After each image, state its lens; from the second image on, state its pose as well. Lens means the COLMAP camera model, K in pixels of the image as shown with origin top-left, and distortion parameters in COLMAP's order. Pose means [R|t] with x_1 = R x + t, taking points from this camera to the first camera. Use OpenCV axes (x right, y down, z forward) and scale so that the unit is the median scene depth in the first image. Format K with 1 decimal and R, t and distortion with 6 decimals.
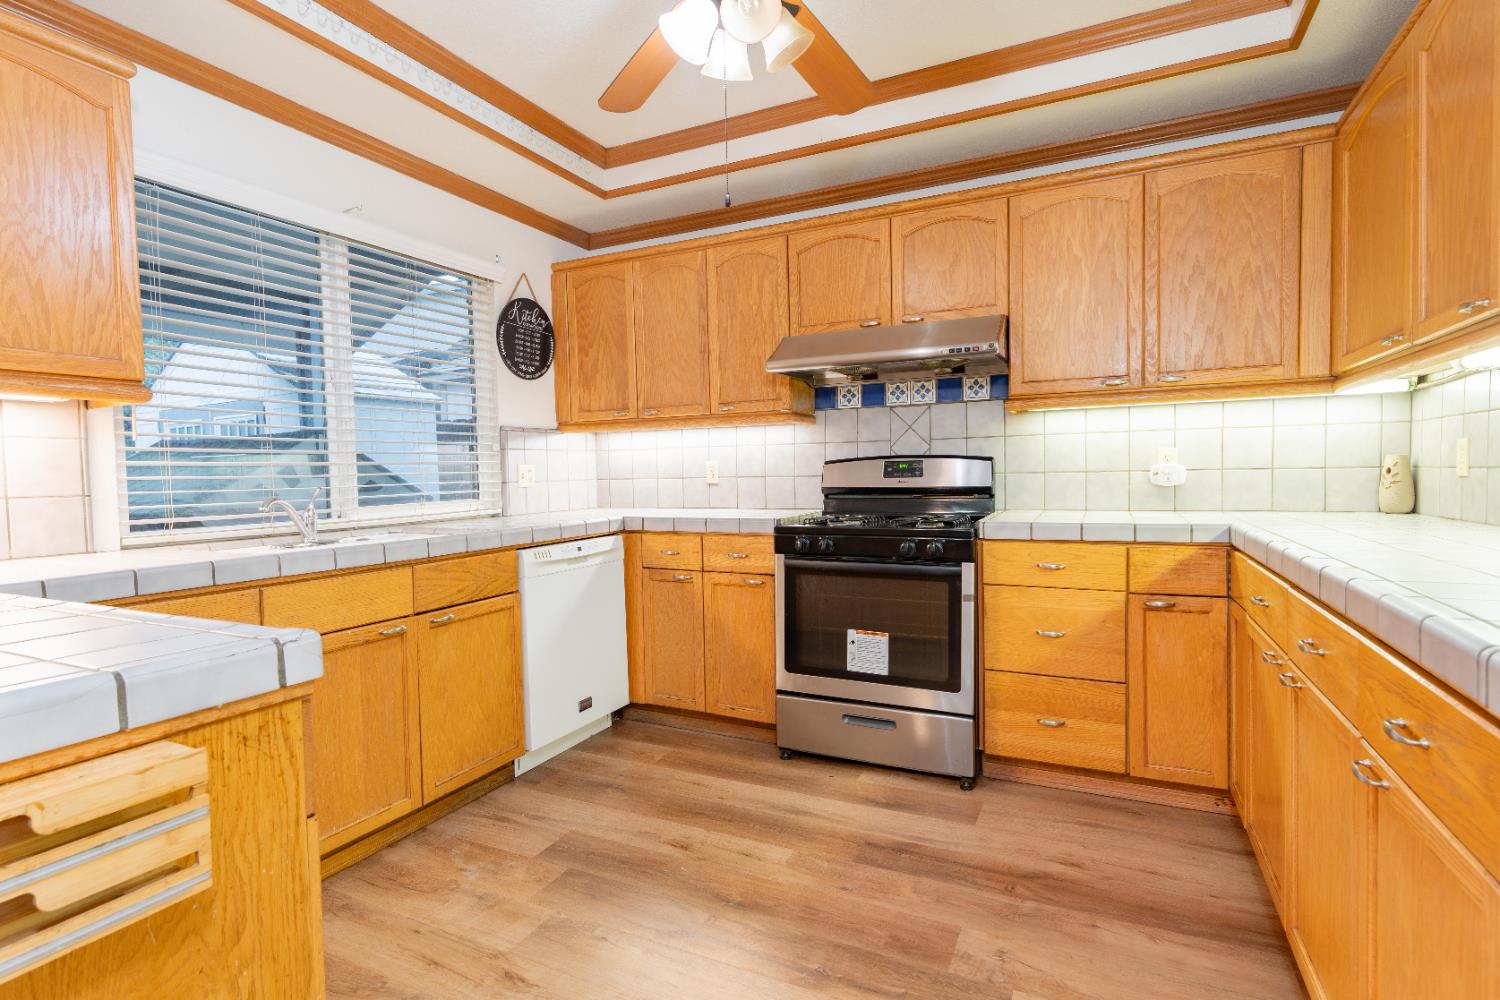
lens RADIAL K [[729.4, 0, 750.0], [0, 729.4, 500.0], [0, 0, 1]] dist [-0.000142, -0.000190]
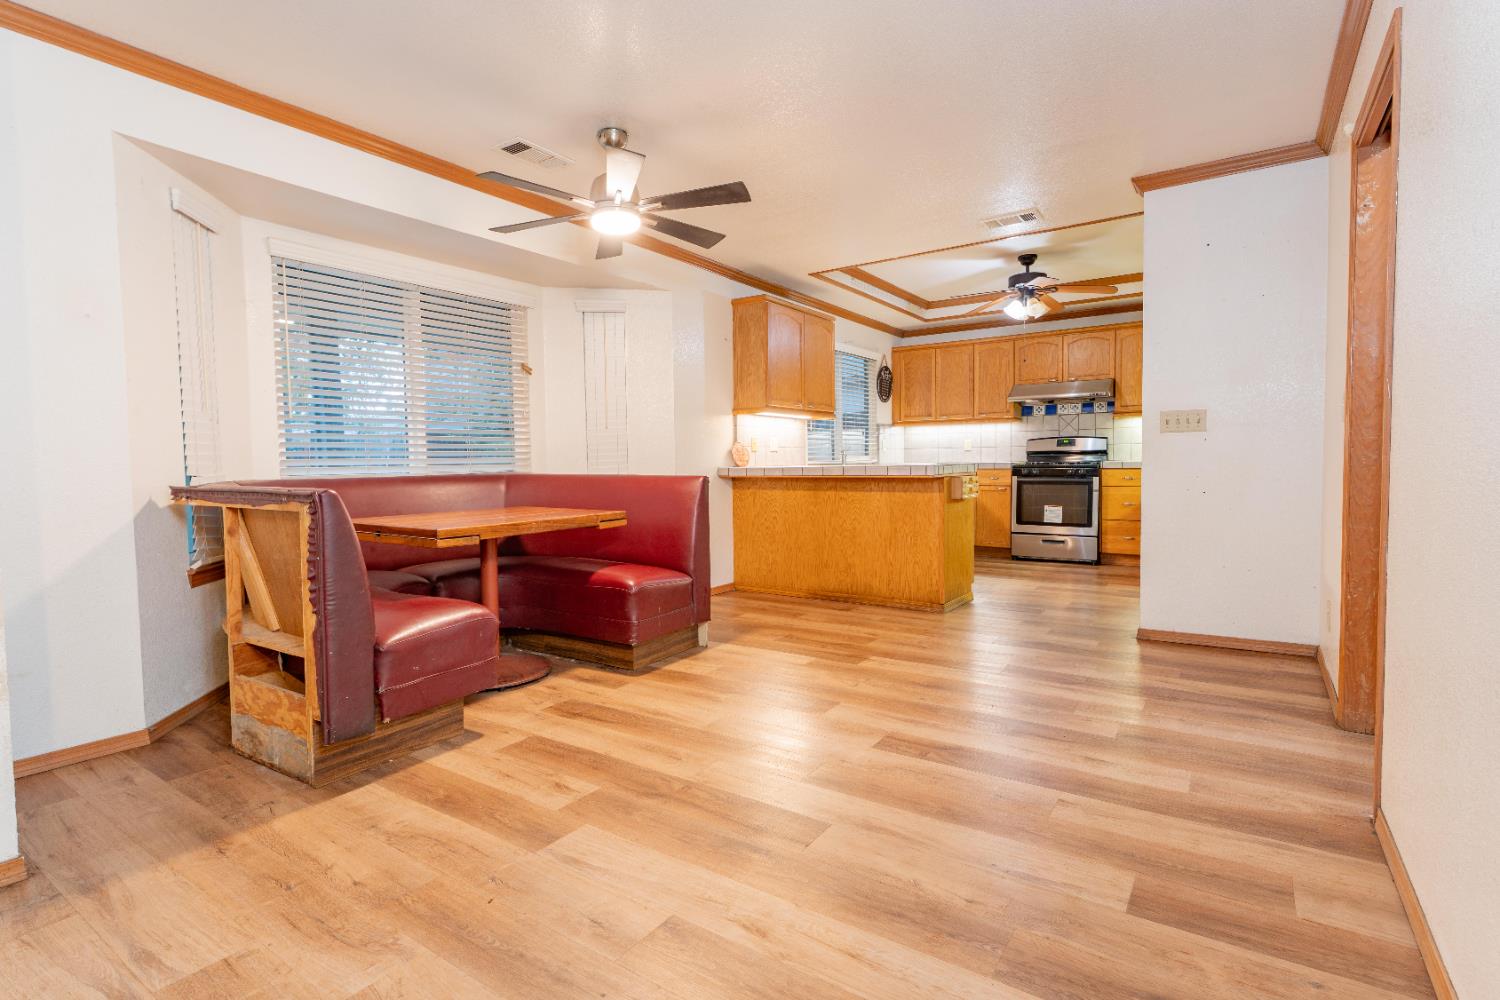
lens RADIAL K [[719.8, 0, 750.0], [0, 719.8, 500.0], [0, 0, 1]] dist [0.000459, 0.000108]
pose [[0.989045, 0.013266, -0.147016, -0.502346], [-0.011154, 0.999822, 0.015185, 0.131928], [0.147192, -0.013379, 0.989017, -1.593916]]
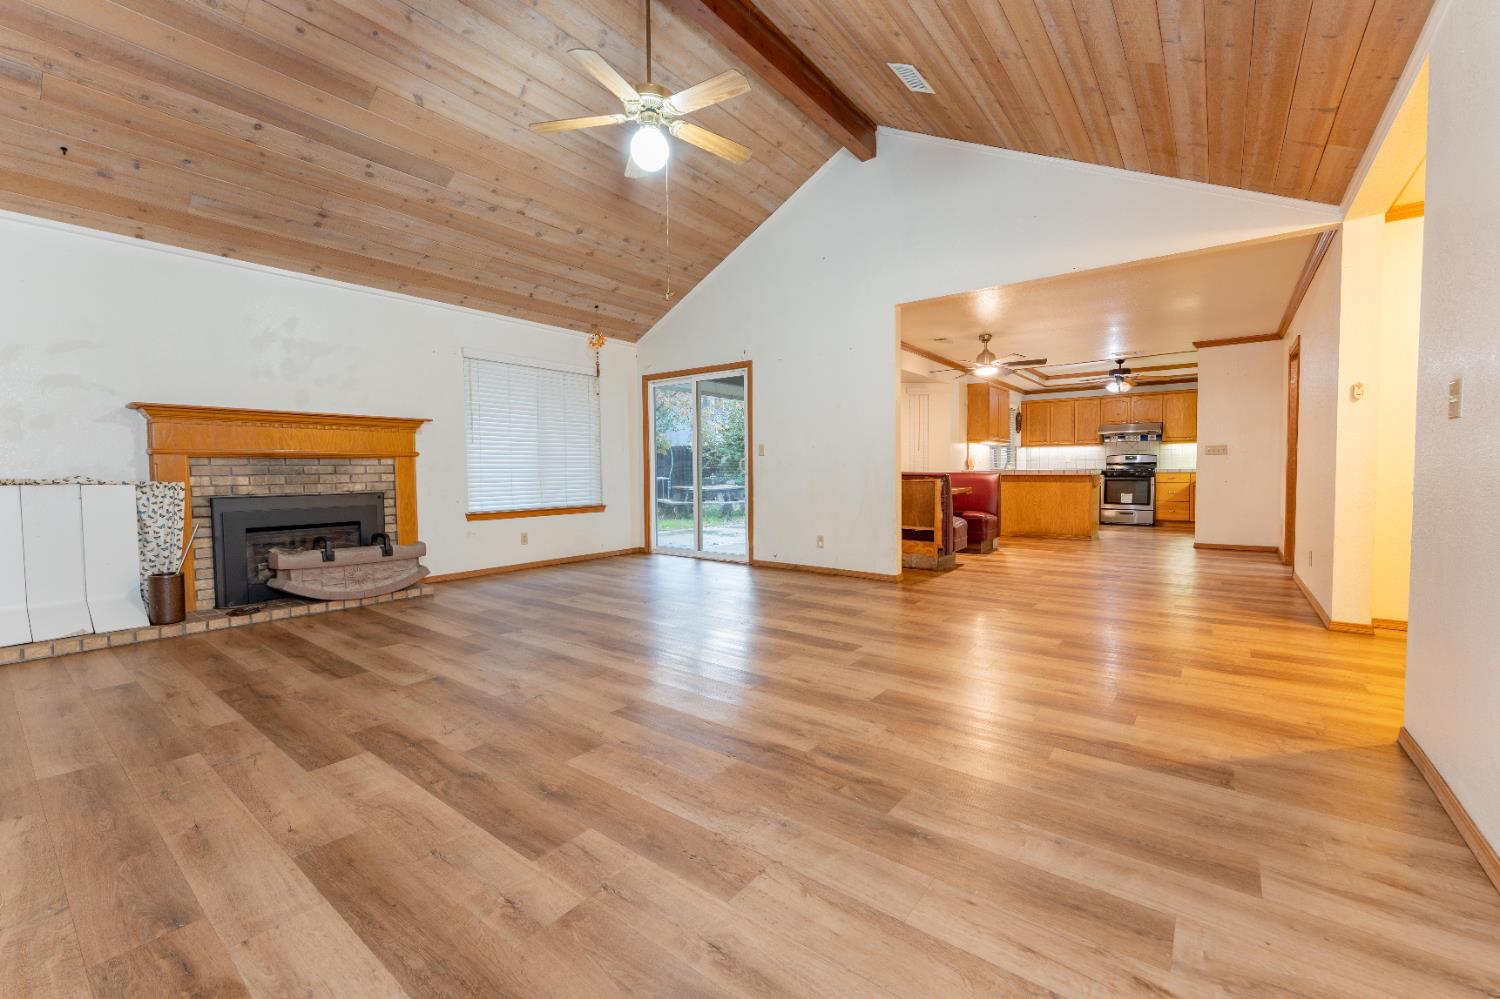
lens RADIAL K [[600.9, 0, 769.0], [0, 600.9, 490.7], [0, 0, 1]] dist [0.000038, -0.000011]
pose [[0.981661, 0.018988, -0.189685, -1.281103], [-0.019649, 0.999806, -0.001606, 0.209674], [0.189618, 0.005304, 0.981844, -3.006554]]
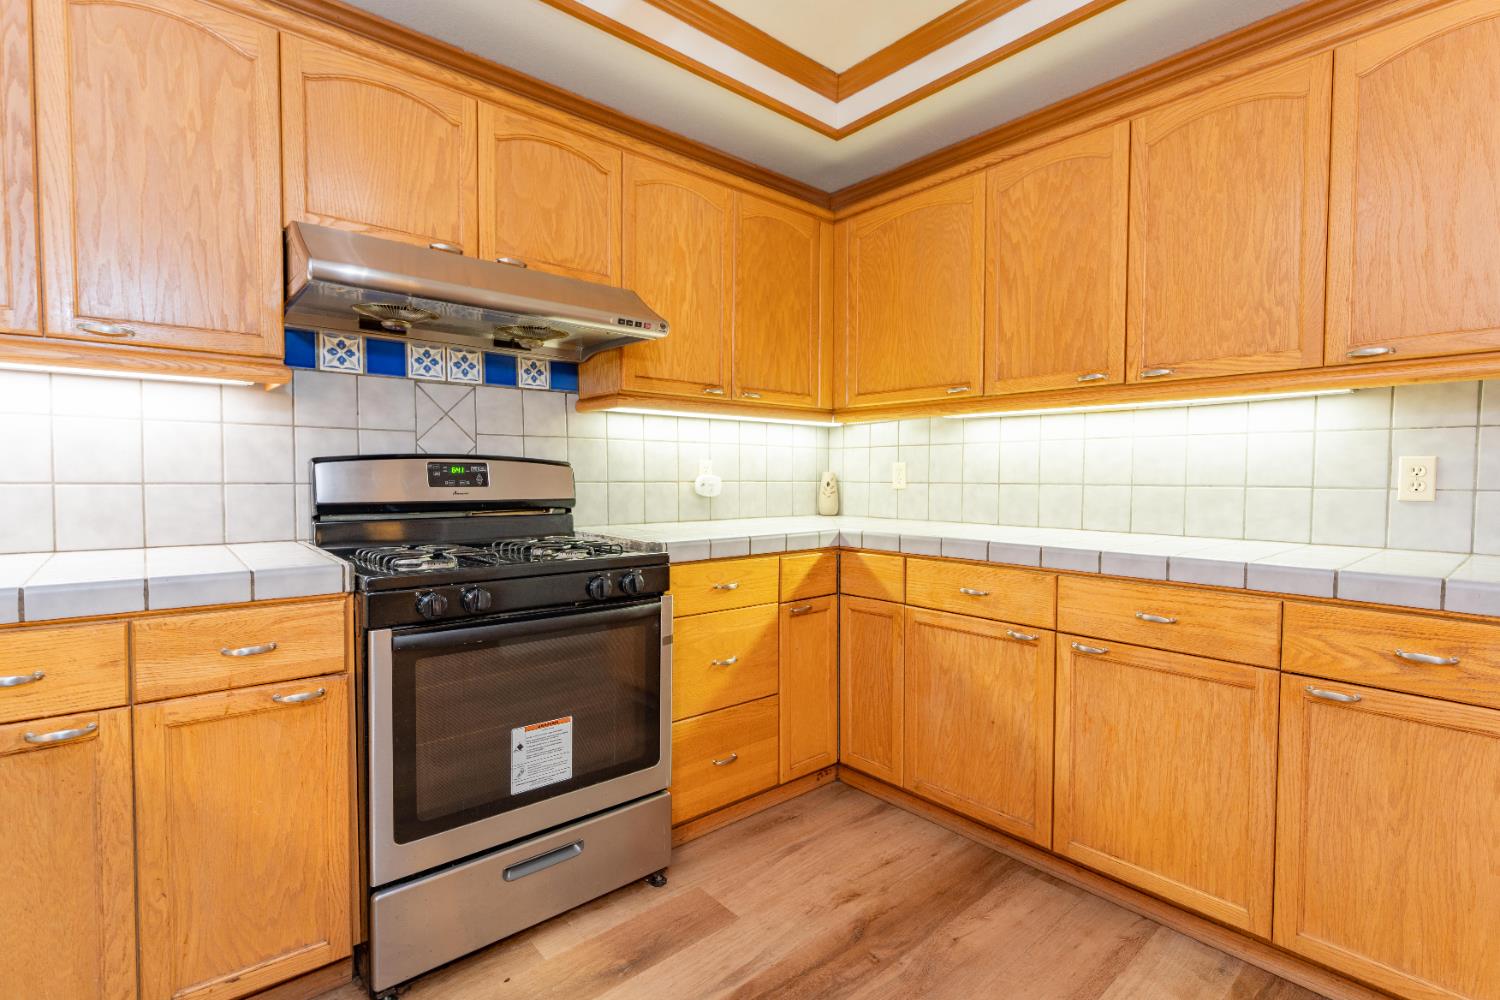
lens RADIAL K [[699.9, 0, 750.0], [0, 699.9, 500.0], [0, 0, 1]] dist [0.000616, -0.000120]
pose [[0.394487, -0.010204, 0.918845, -0.333177], [0.024817, 0.999692, 0.000448, -0.013923], [-0.918566, 0.022627, 0.394619, 0.569883]]
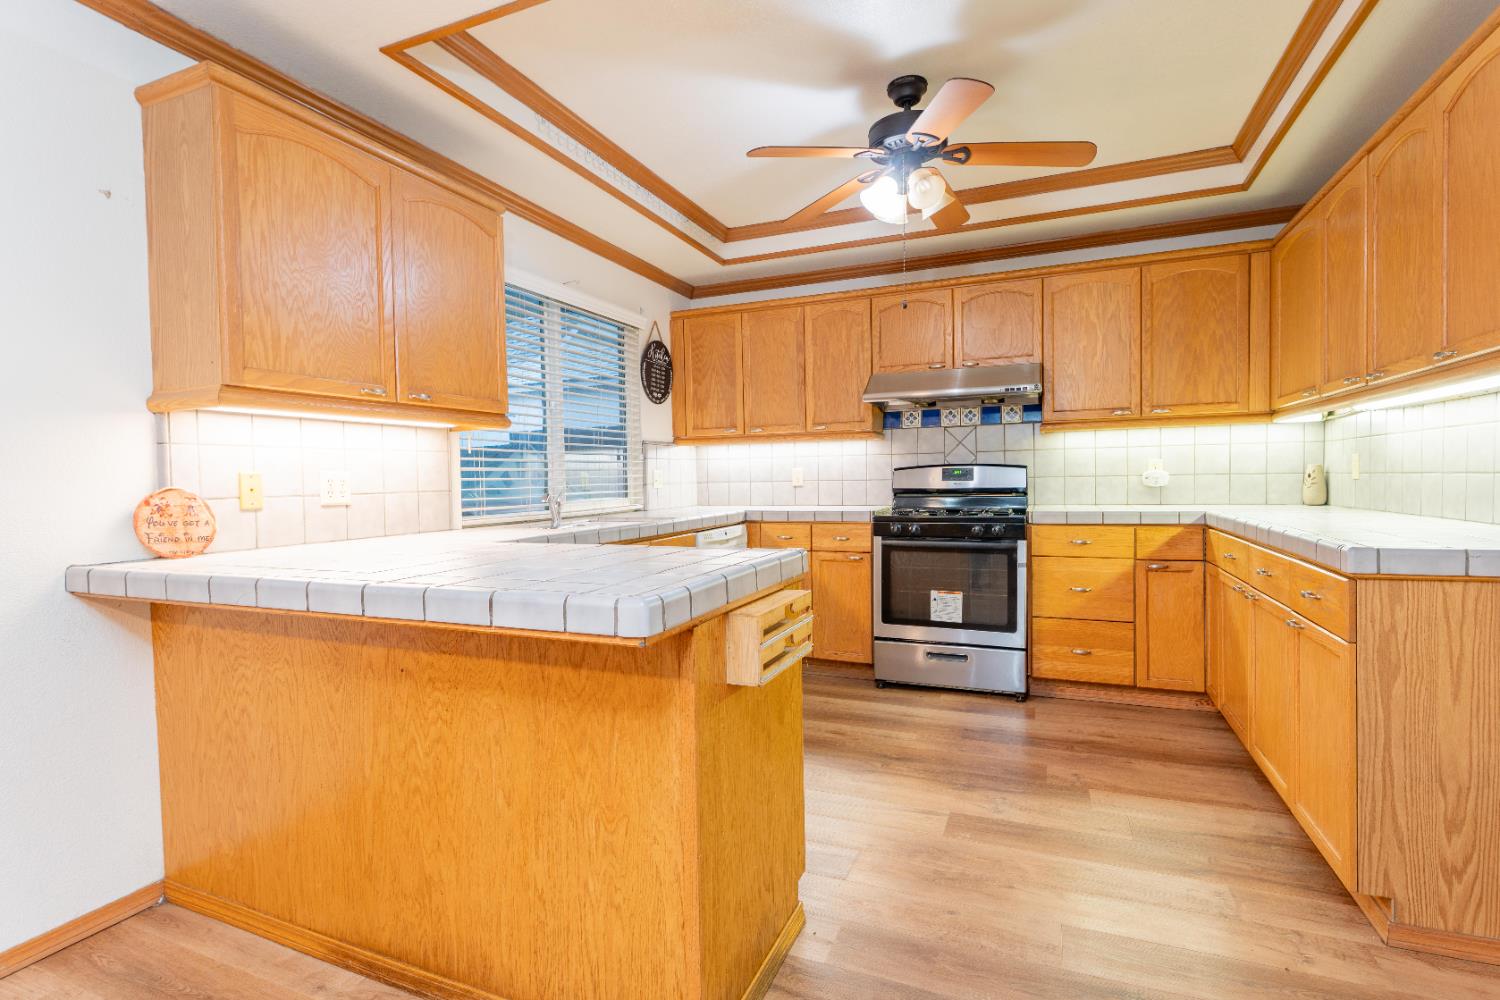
lens RADIAL K [[727.3, 0, 730.7], [0, 727.3, 500.1], [0, 0, 1]] dist [0.000172, -0.000078]
pose [[0.999193, -0.000232, 0.040161, -0.298486], [0.000615, 0.999954, -0.009526, 0.019677], [-0.040157, 0.009543, 0.999148, -0.358671]]
